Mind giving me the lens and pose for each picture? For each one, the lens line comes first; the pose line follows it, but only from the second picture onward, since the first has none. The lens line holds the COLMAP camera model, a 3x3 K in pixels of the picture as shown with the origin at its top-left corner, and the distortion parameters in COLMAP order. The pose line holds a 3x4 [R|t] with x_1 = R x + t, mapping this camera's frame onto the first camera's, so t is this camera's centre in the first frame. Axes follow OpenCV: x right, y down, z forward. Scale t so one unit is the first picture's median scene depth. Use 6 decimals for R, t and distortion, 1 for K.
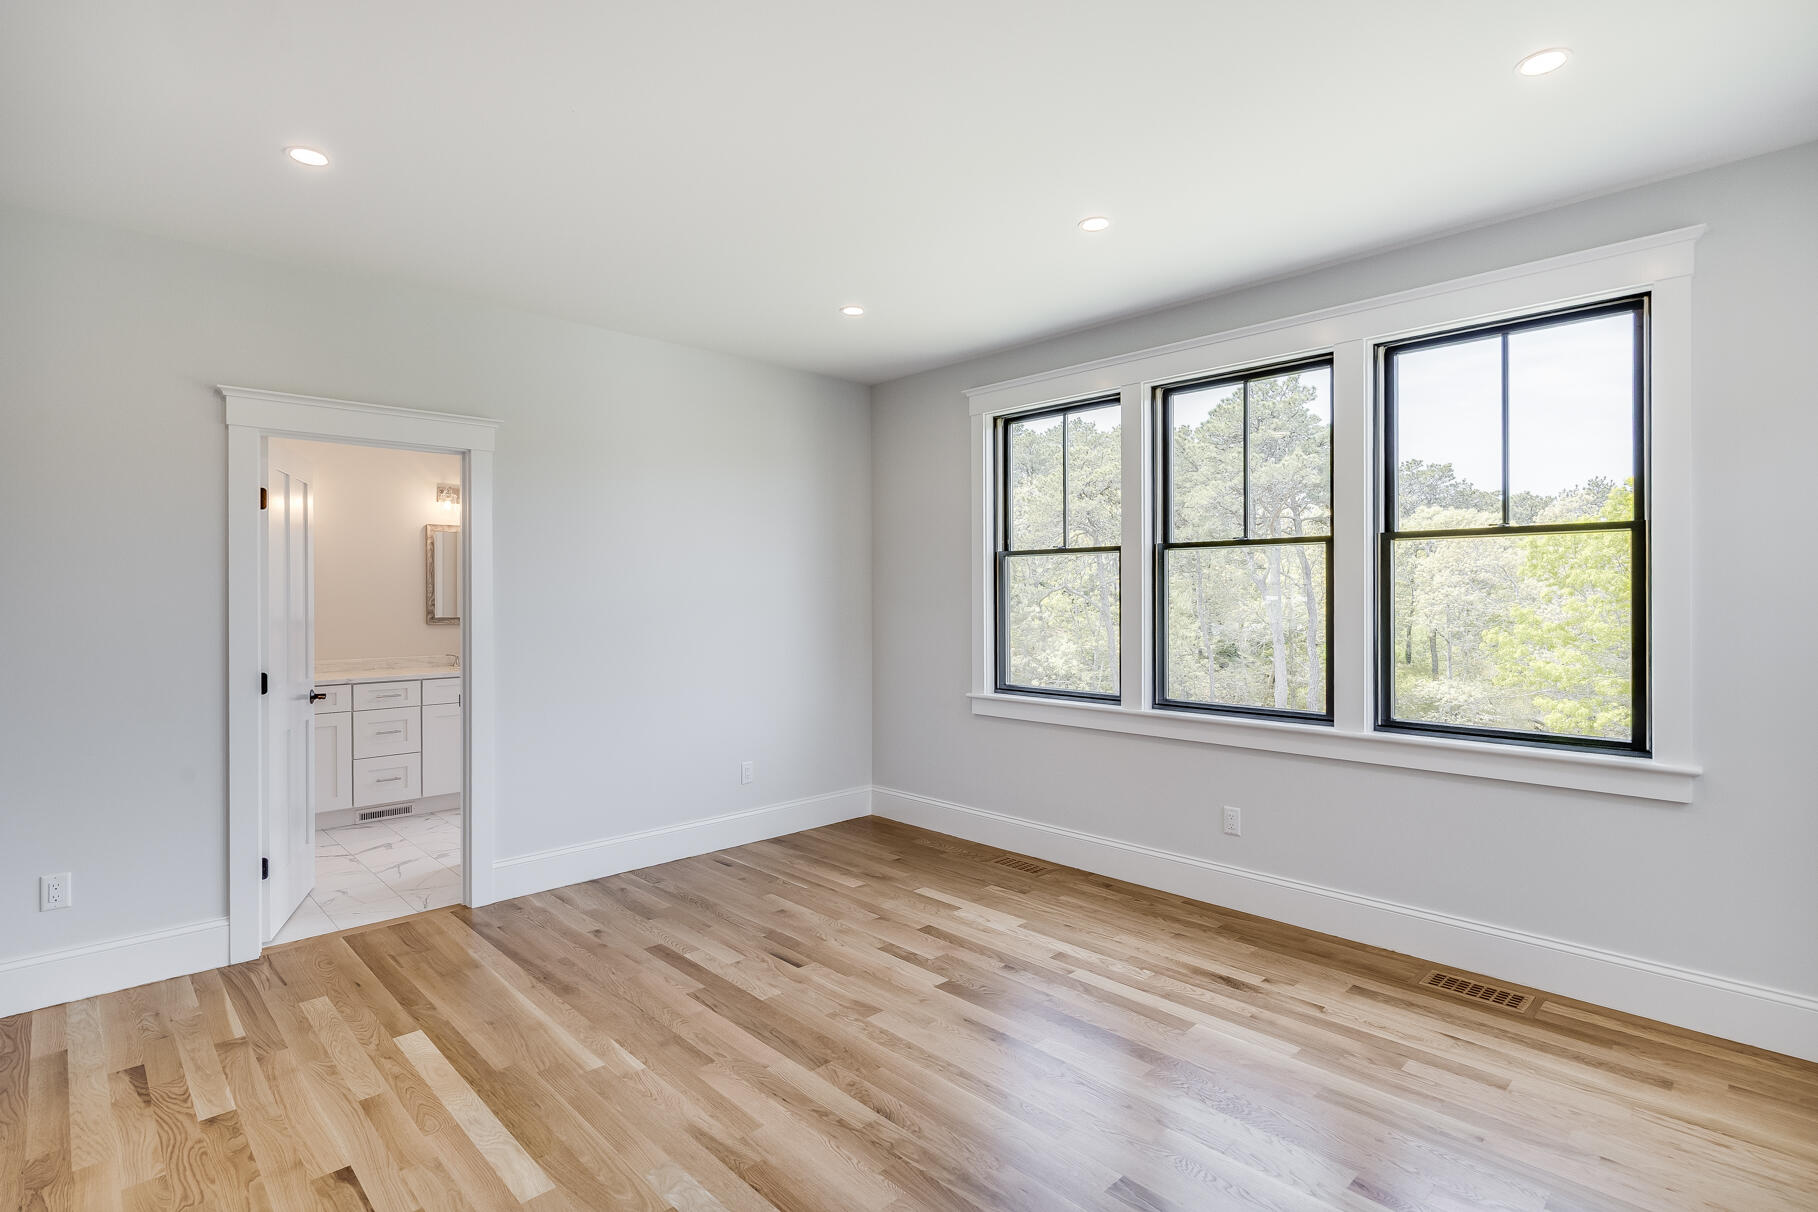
lens RADIAL K [[904.1, 0, 902.7], [0, 904.1, 578.4], [0, 0, 1]] dist [-0.069970, 0.019363]
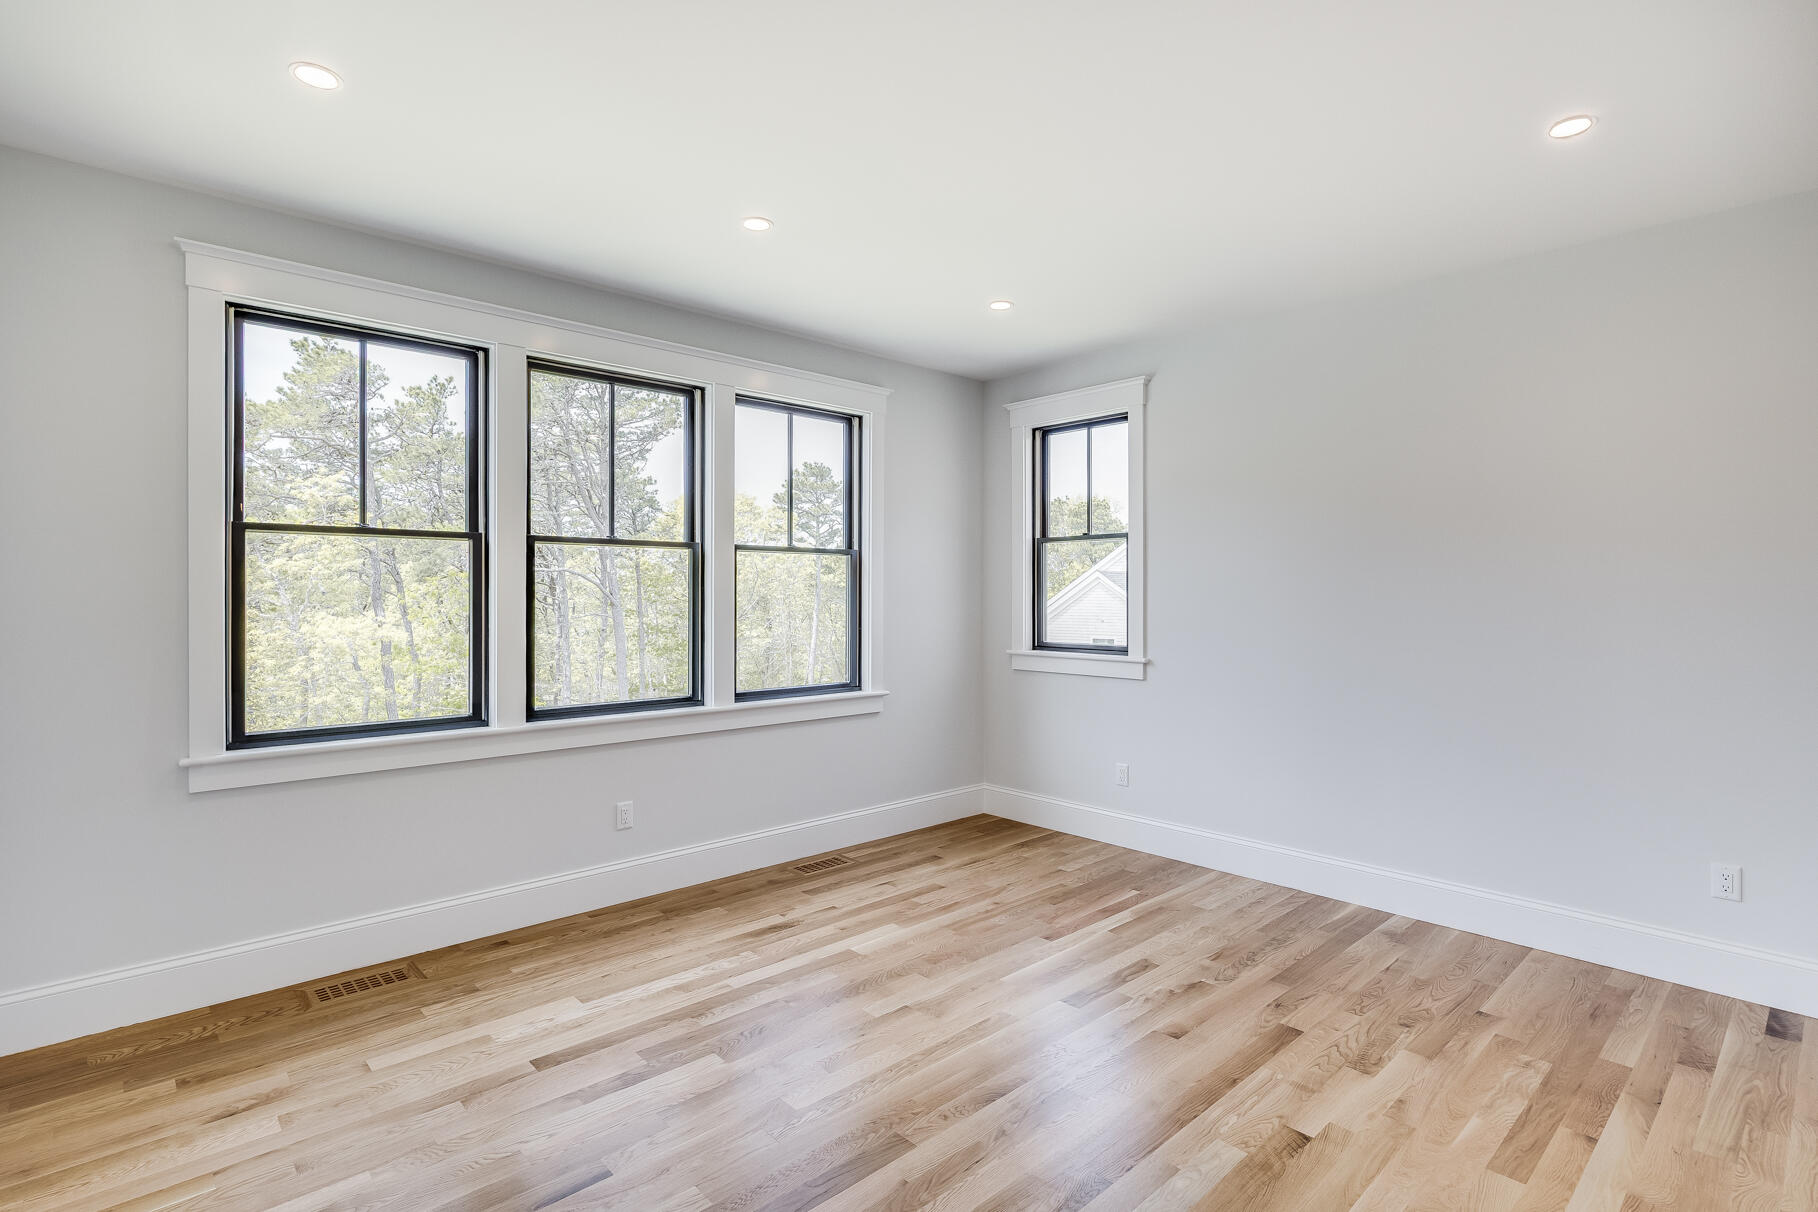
lens RADIAL K [[904.1, 0, 902.7], [0, 904.1, 578.4], [0, 0, 1]] dist [-0.069970, 0.019363]
pose [[0.018017, 0.007340, 0.999811, -0.733214], [0.007809, 0.999942, -0.007482, 0.021508], [-0.999807, 0.007943, 0.017959, 0.781250]]
